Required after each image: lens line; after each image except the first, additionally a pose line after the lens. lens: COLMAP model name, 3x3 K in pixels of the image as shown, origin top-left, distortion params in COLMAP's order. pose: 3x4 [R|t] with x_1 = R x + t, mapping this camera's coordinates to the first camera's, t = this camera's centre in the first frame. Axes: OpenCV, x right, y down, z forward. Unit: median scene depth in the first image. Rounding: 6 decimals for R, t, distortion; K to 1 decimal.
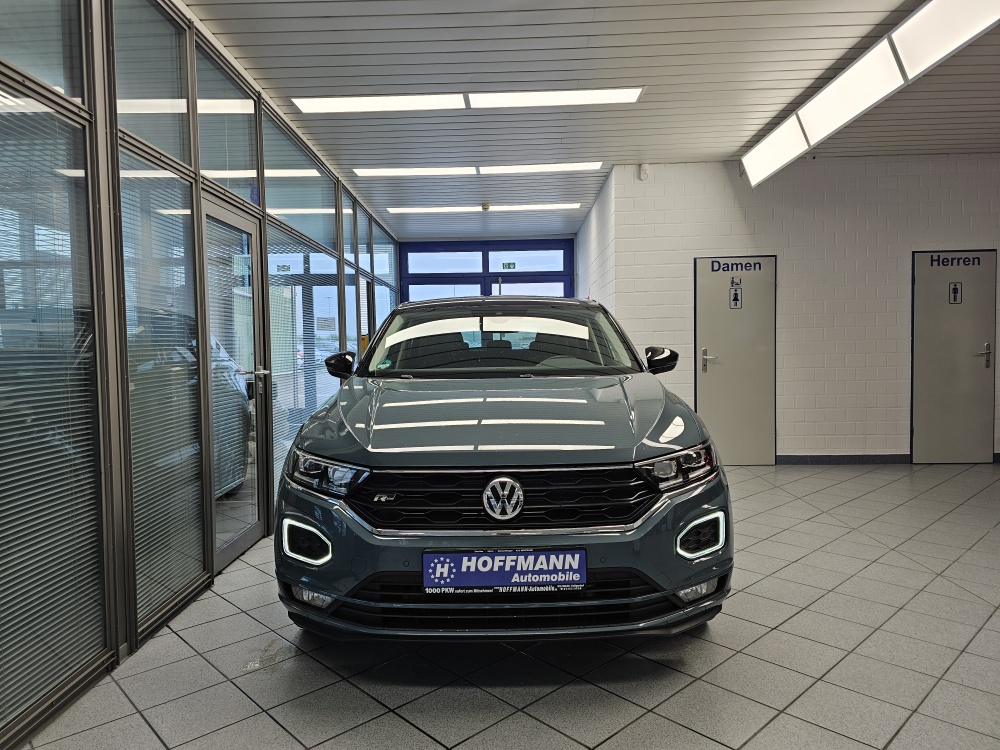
lens RADIAL K [[664.1, 0, 499.3], [0, 664.1, 372.4], [0, 0, 1]] dist [0.072783, -0.082203]
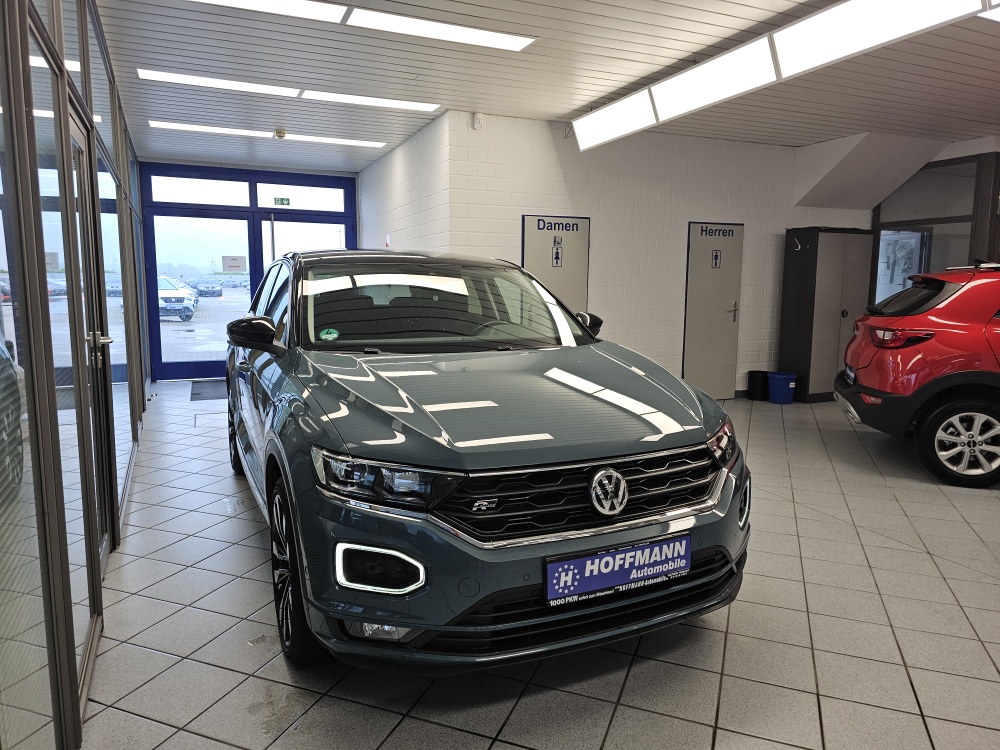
lens RADIAL K [[664.2, 0, 502.7], [0, 664.2, 365.8], [0, 0, 1]] dist [0.088472, -0.101577]
pose [[0.901860, -0.031082, 0.430909, -0.535479], [-0.003375, 0.996871, 0.078969, -0.063296], [-0.432016, -0.072674, 0.898933, 0.232992]]
